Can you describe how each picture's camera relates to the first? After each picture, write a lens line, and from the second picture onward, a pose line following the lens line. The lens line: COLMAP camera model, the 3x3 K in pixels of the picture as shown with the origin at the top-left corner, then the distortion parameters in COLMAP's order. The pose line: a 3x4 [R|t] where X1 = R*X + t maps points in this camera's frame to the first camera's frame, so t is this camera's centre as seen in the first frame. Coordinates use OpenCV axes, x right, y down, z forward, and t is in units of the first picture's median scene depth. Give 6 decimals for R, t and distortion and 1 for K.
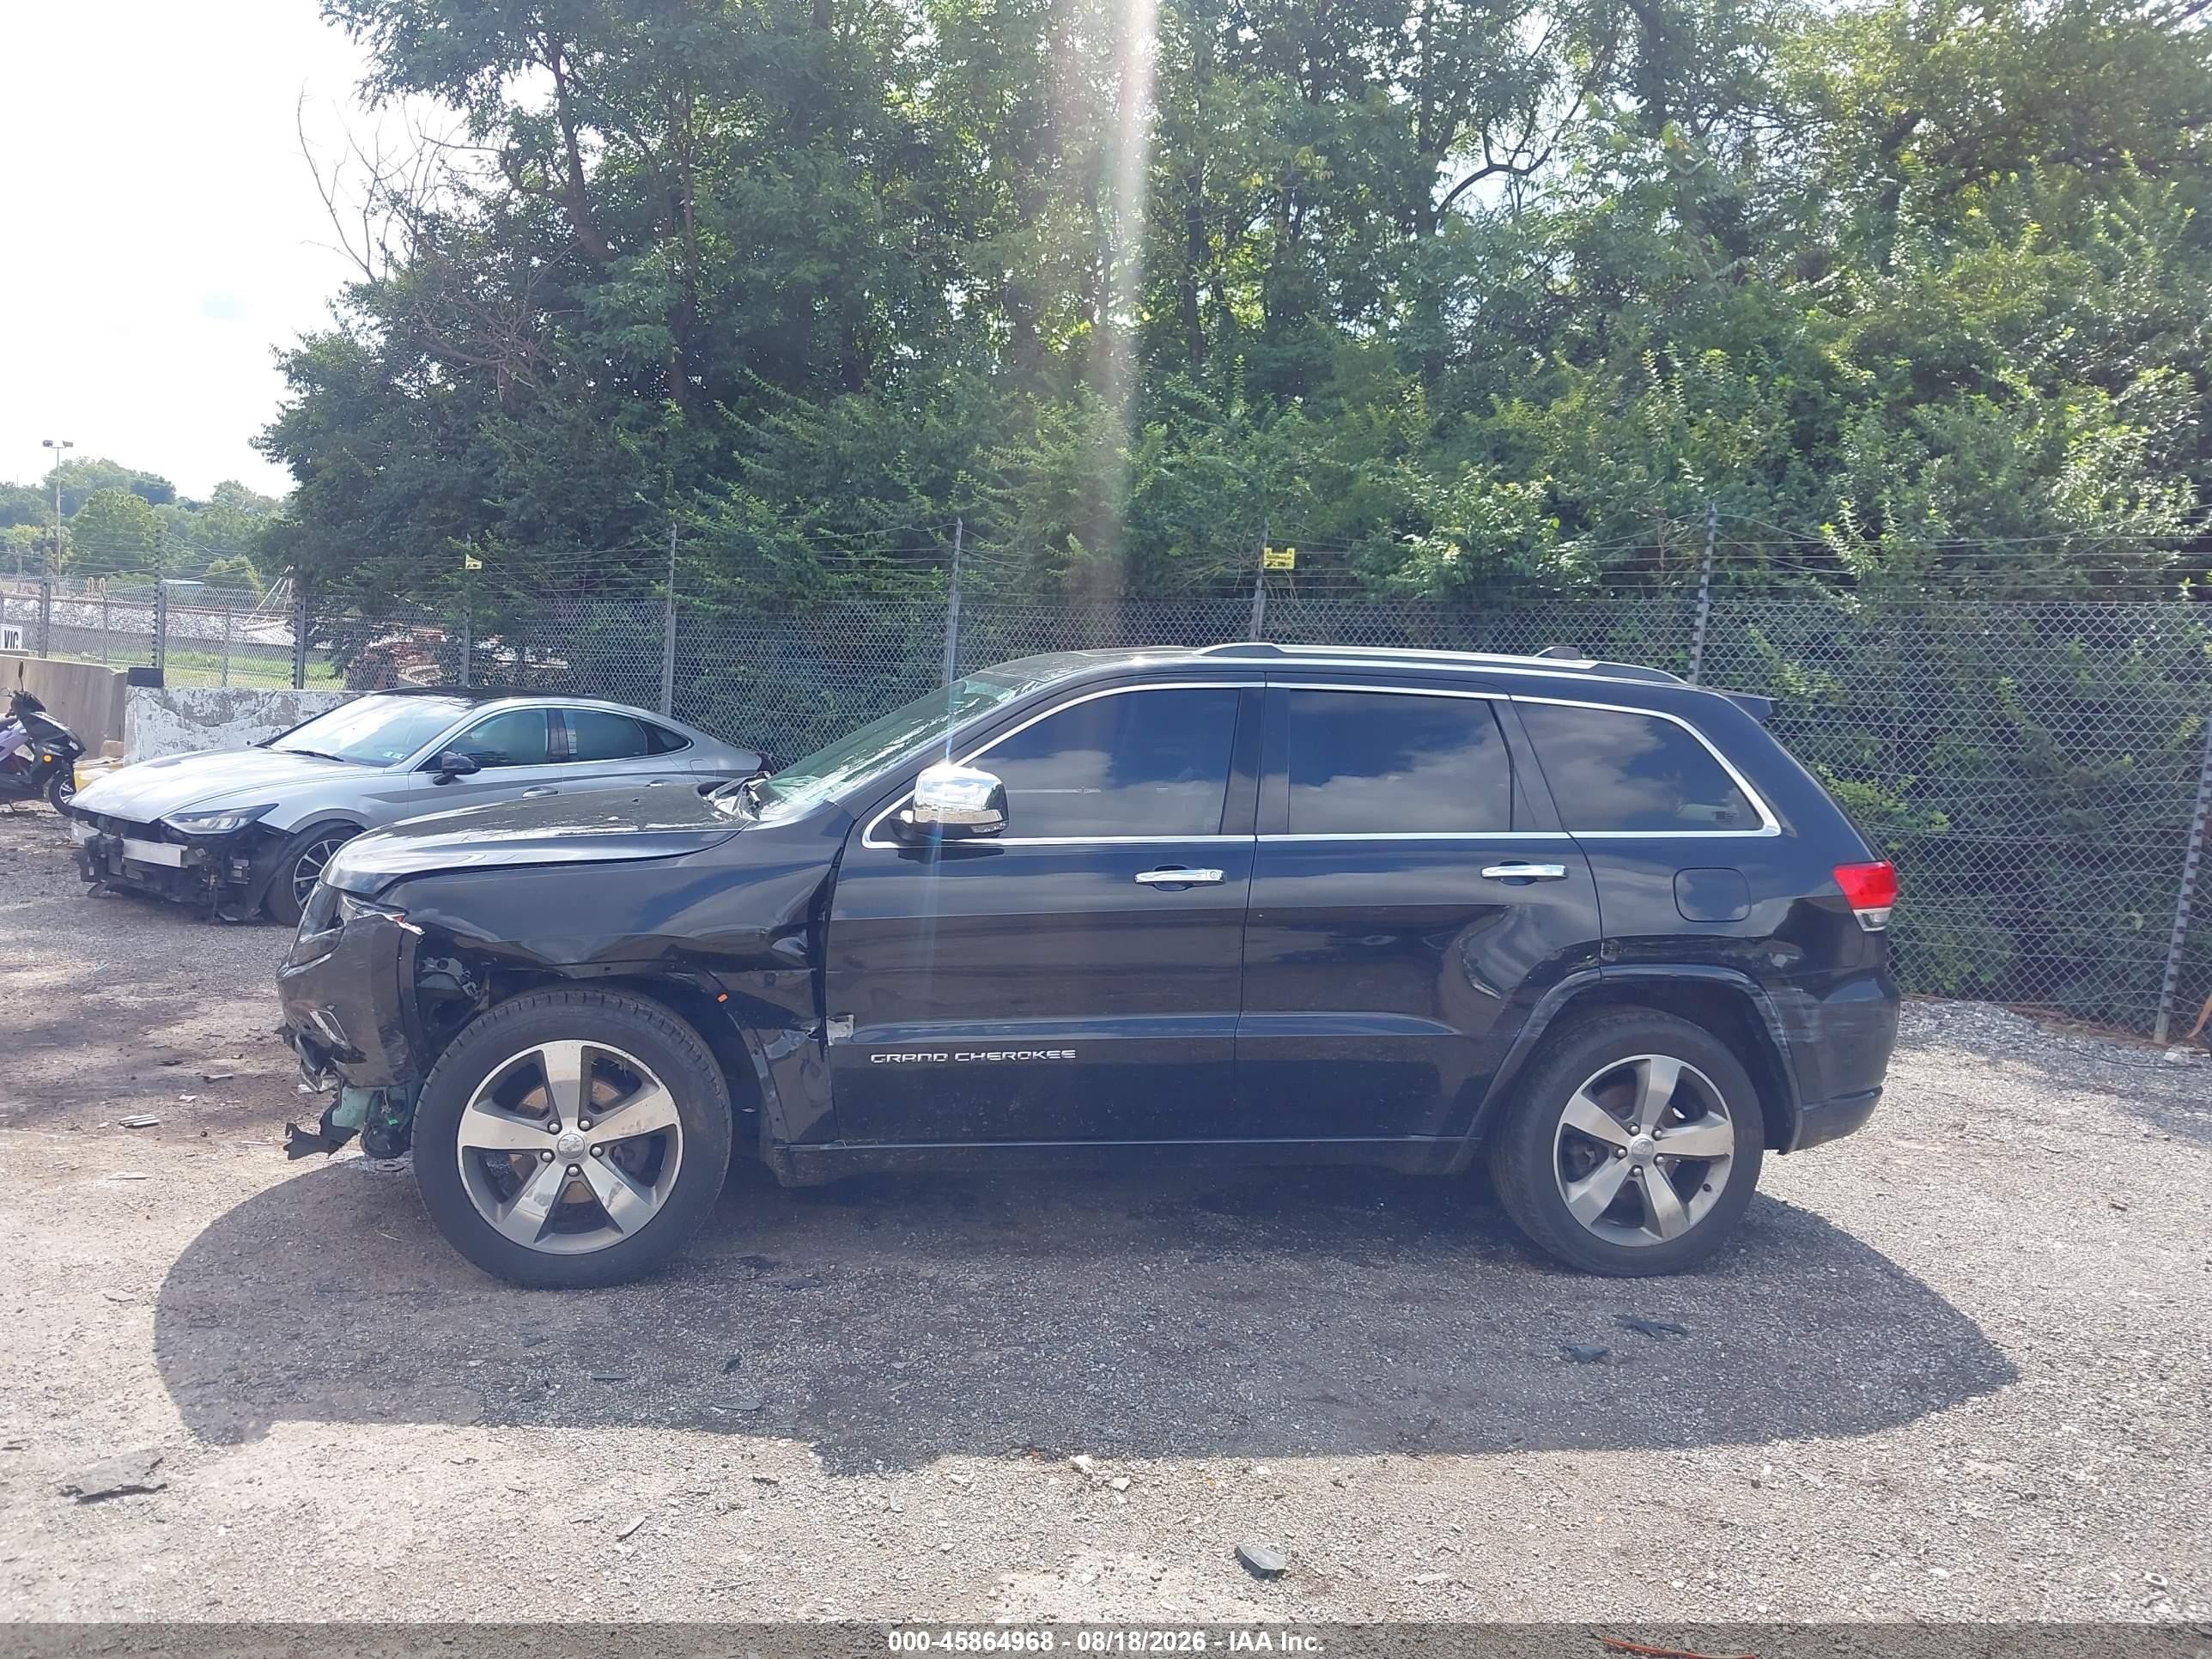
lens RADIAL K [[1743.0, 0, 1066.8], [0, 1743.0, 758.4], [0, 0, 1]] dist [-0.002007, -0.000851]
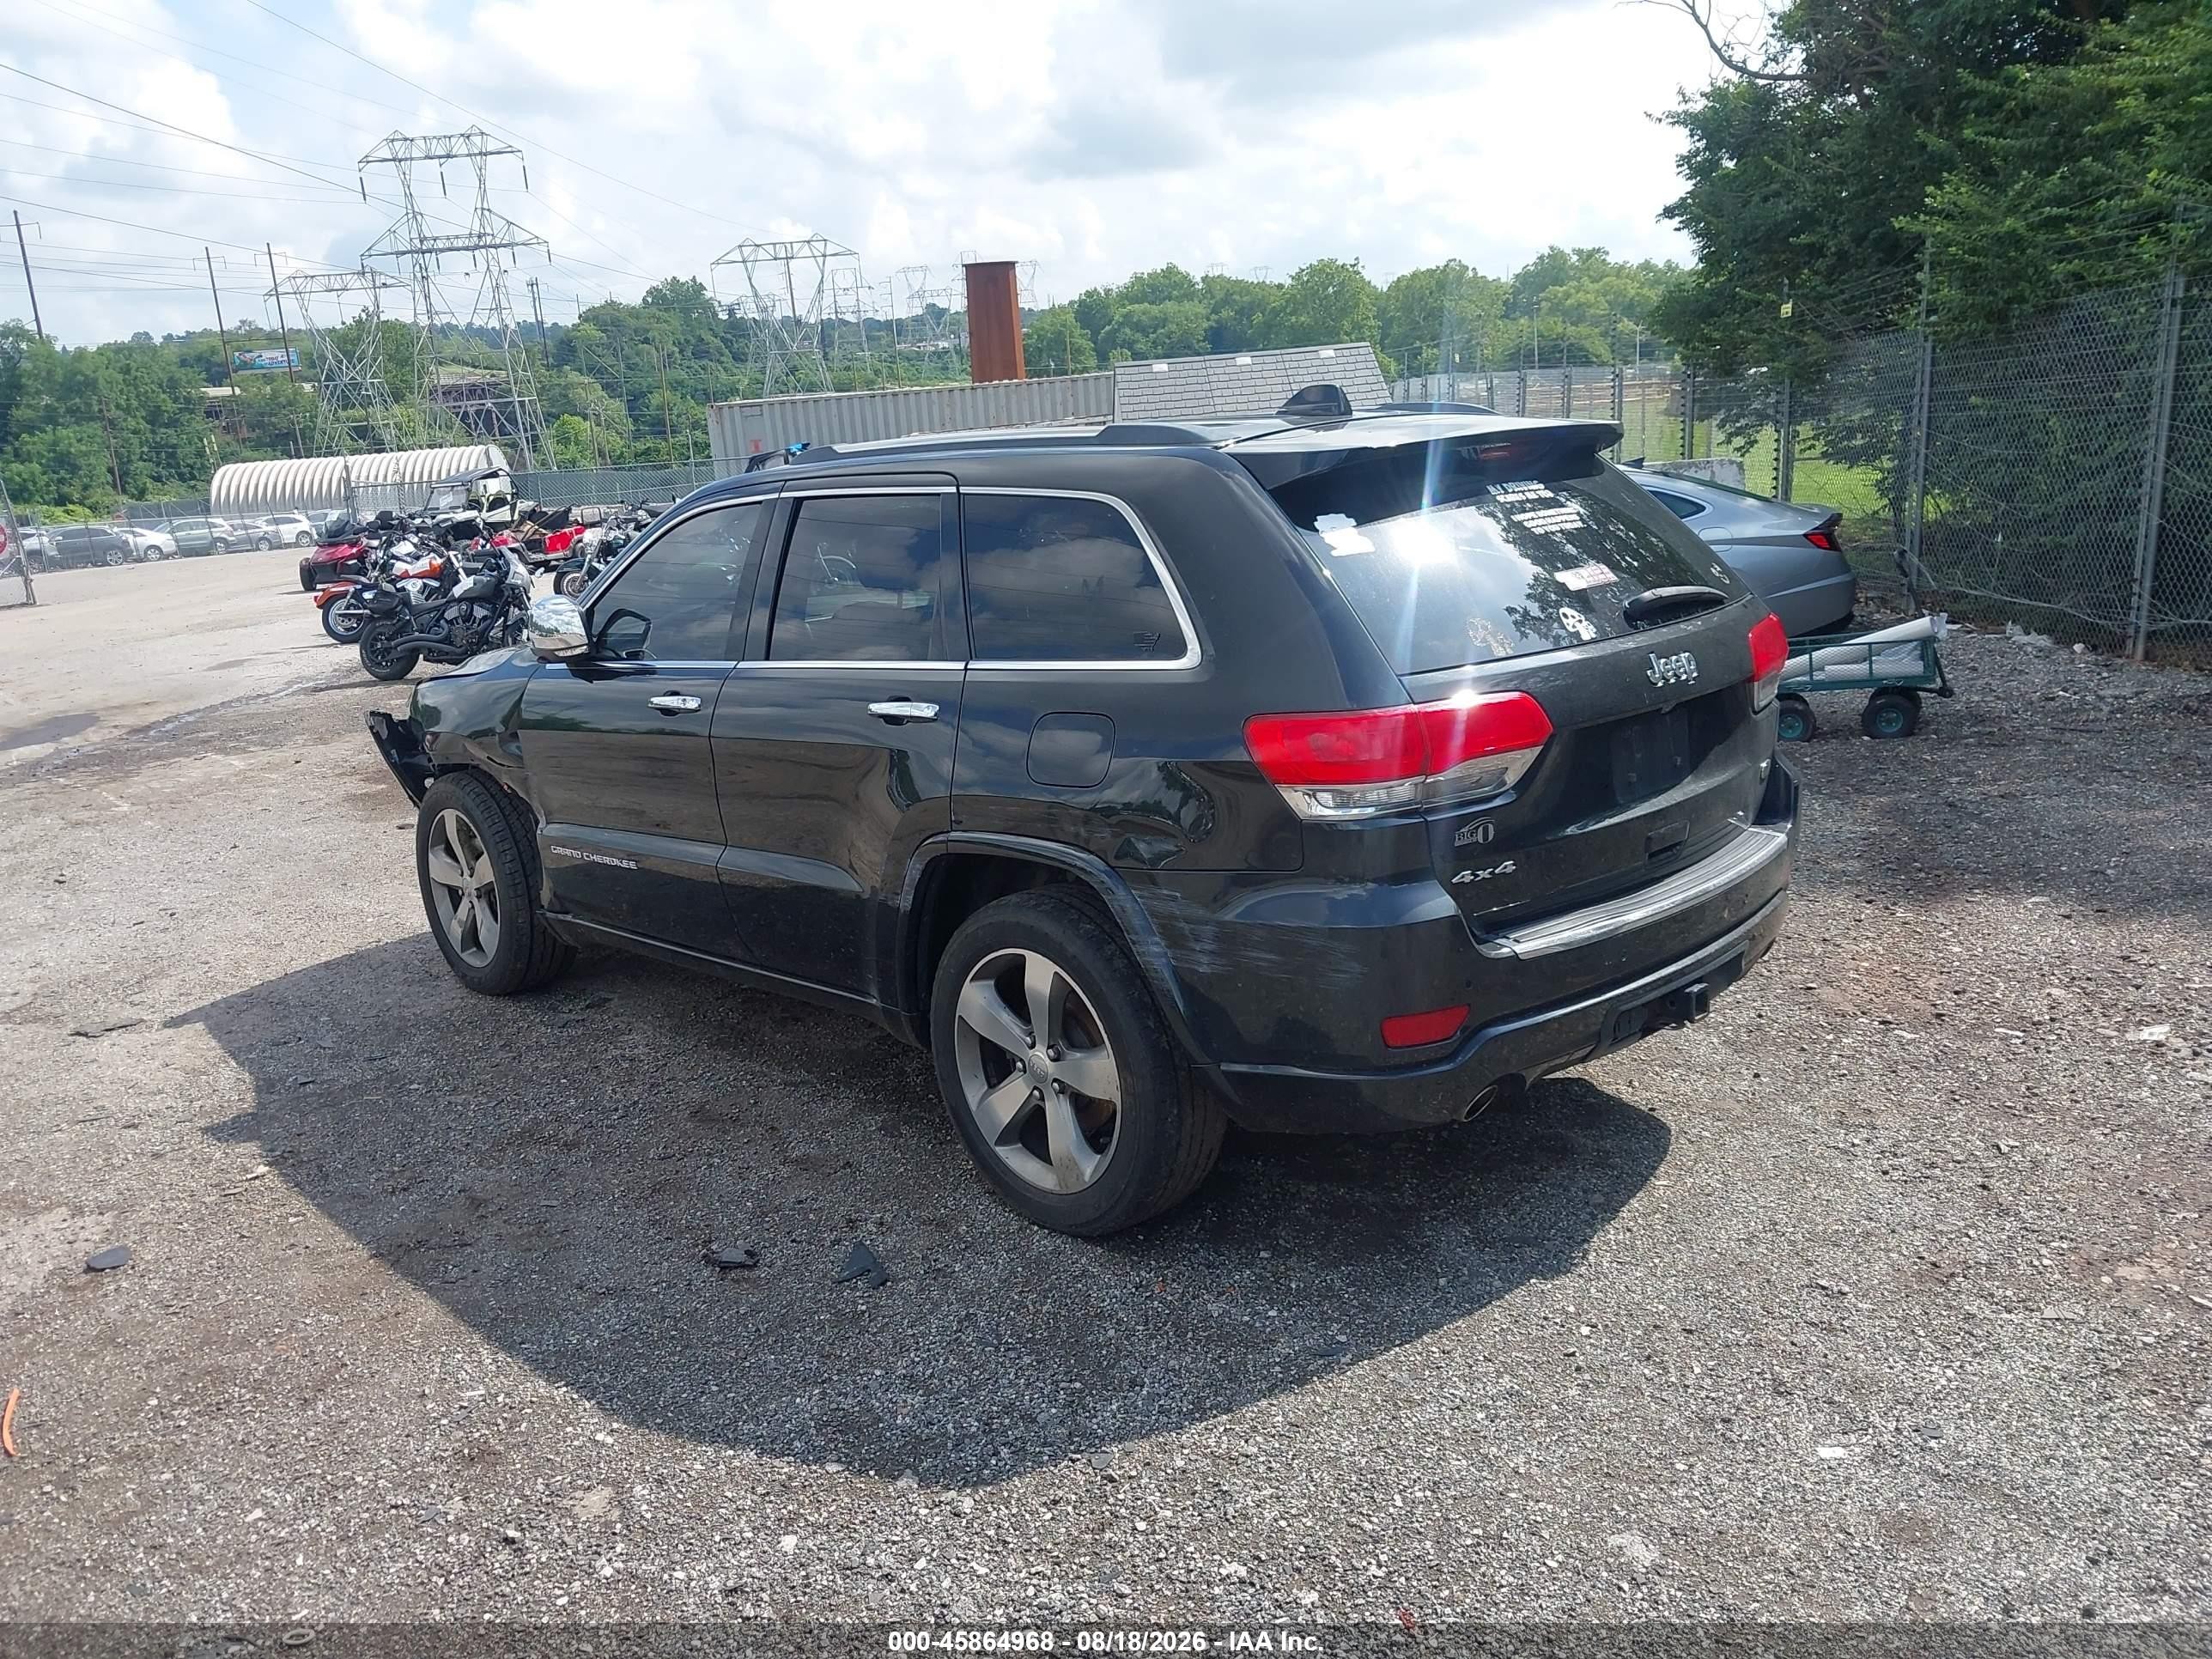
lens RADIAL K [[1748.0, 0, 1082.8], [0, 1748.0, 807.6], [0, 0, 1]] dist [-0.005483, 0.008144]
pose [[0.540292, 0.085781, -0.837094, 0.913604], [0.057346, 0.988724, 0.138332, 0.002922], [0.839521, -0.122744, 0.529281, 0.580829]]
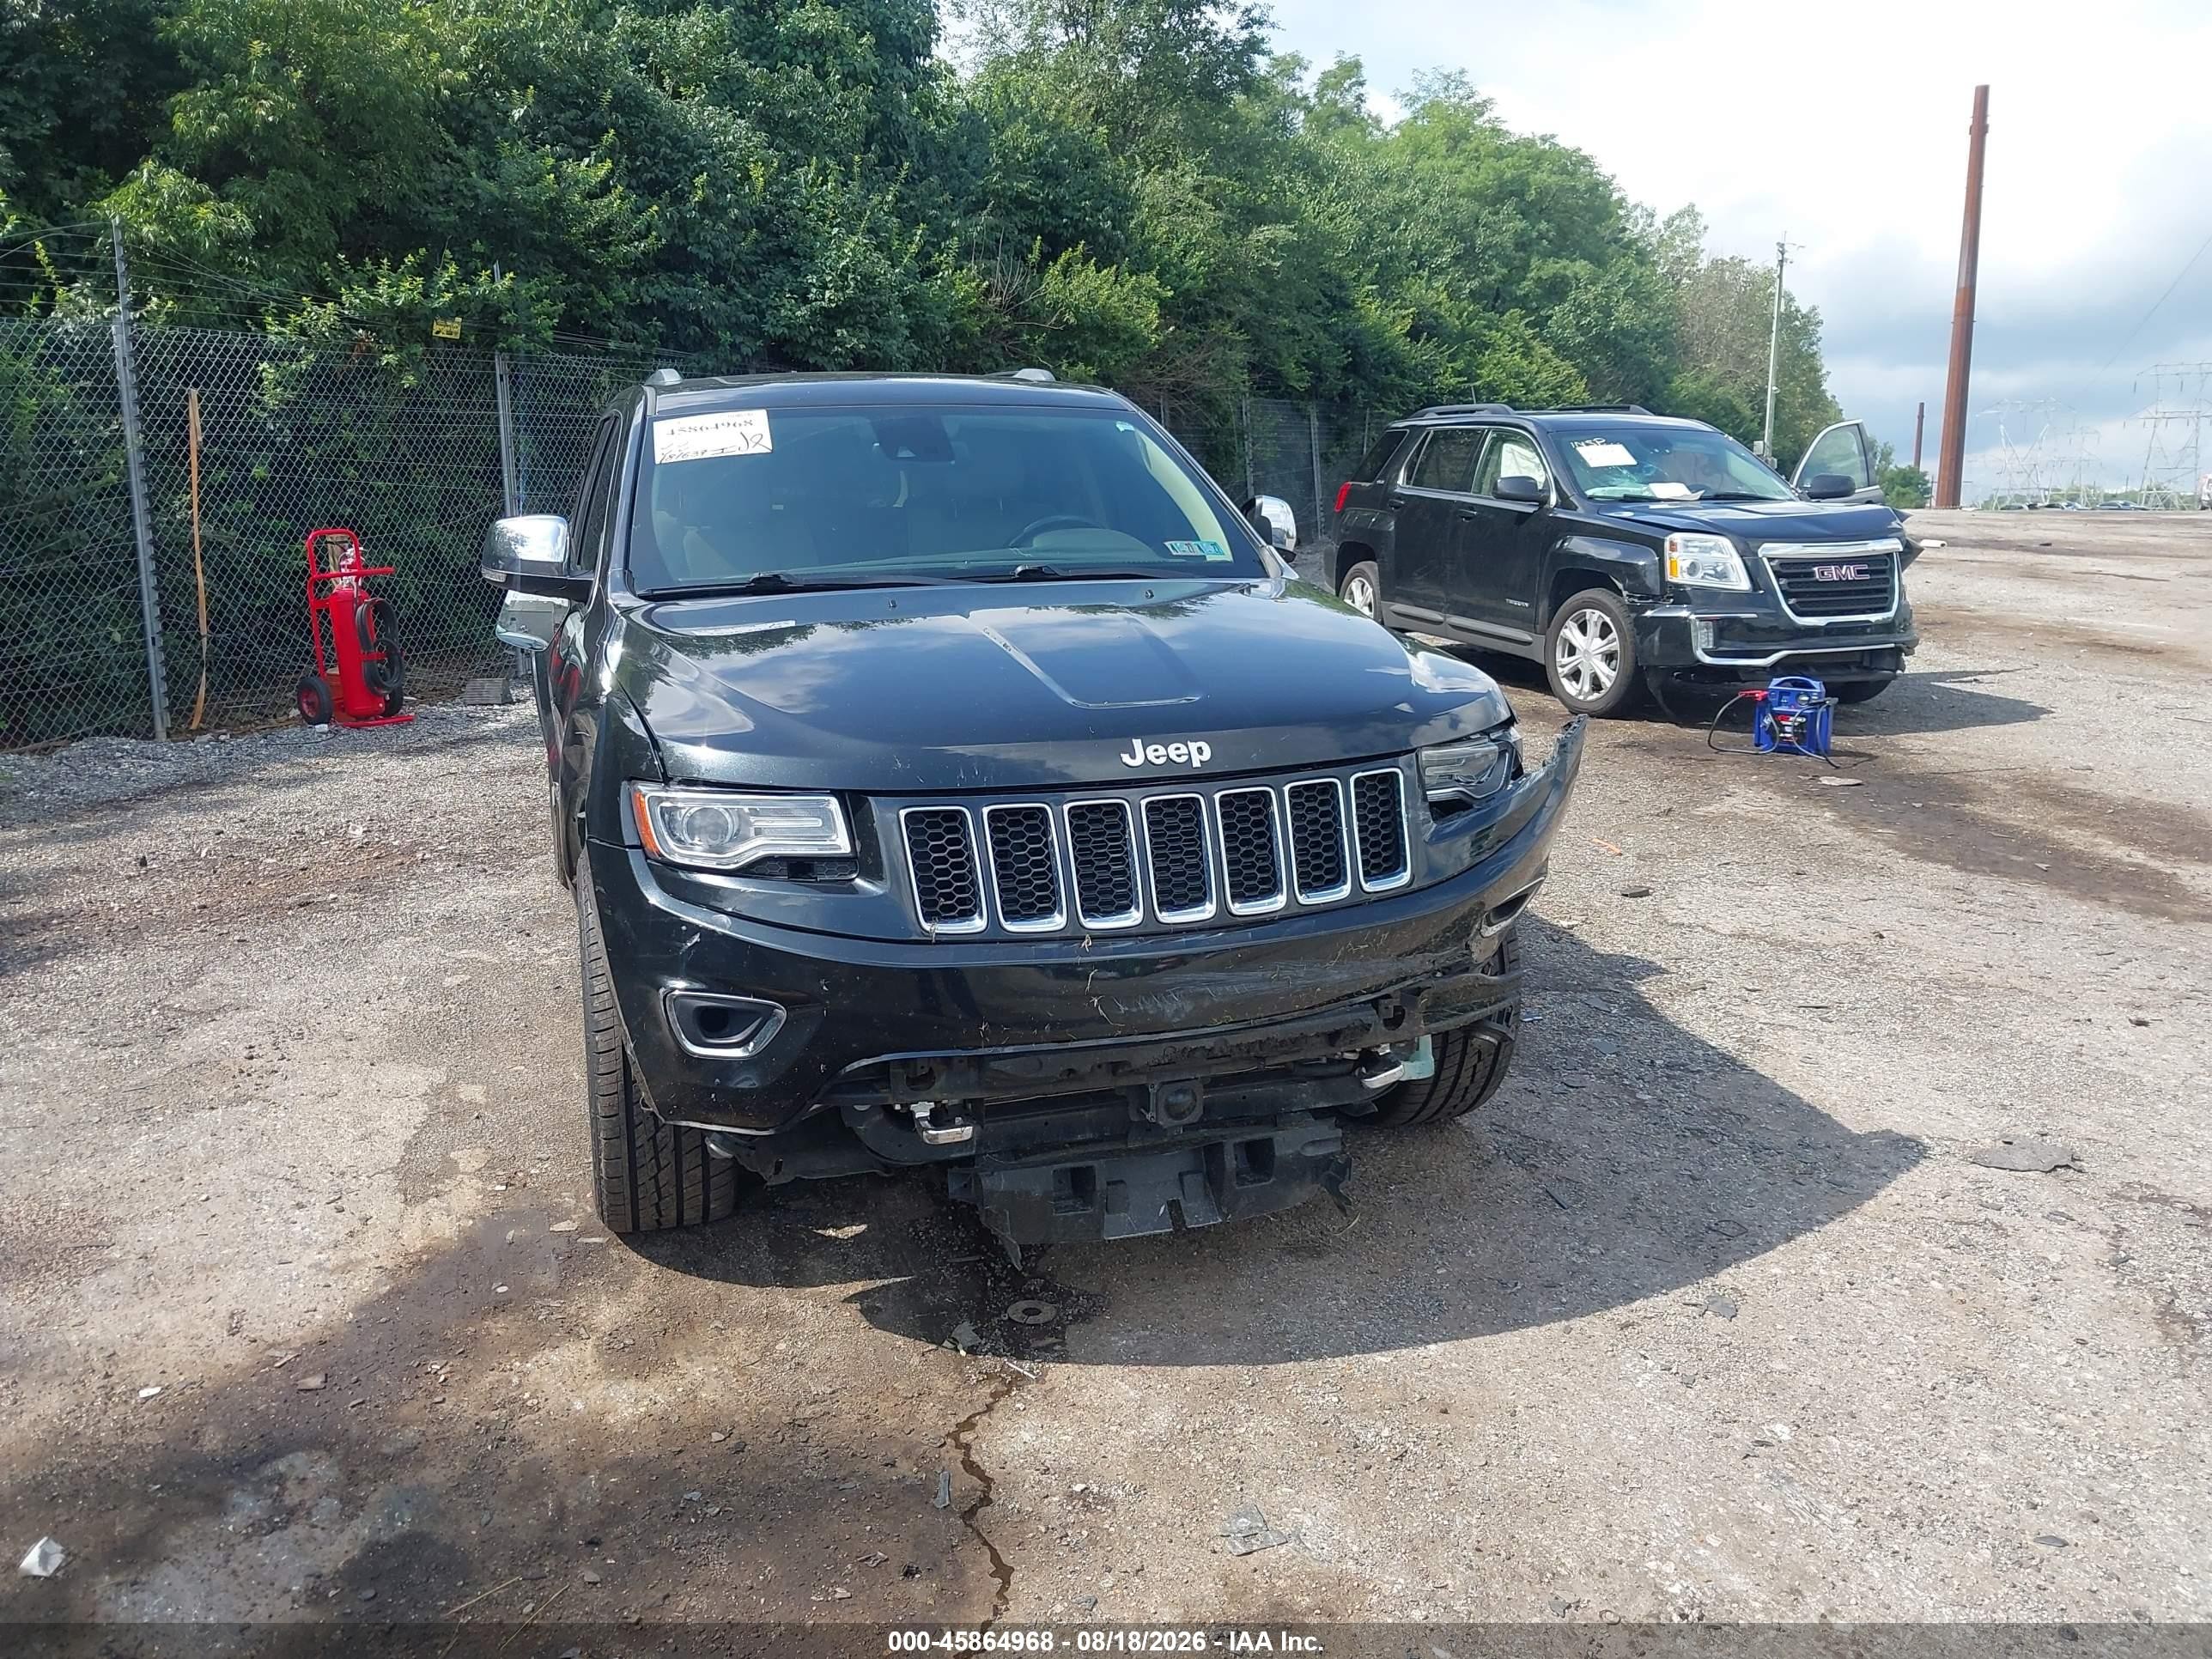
lens RADIAL K [[1743.0, 0, 1032.4], [0, 1743.0, 843.3], [0, 0, 1]] dist [-0.002007, -0.000851]
pose [[-0.124808, -0.258768, 0.957843, -0.917117], [0.062859, 0.961389, 0.267916, -0.065726], [-0.990188, 0.093647, -0.103723, 1.079152]]
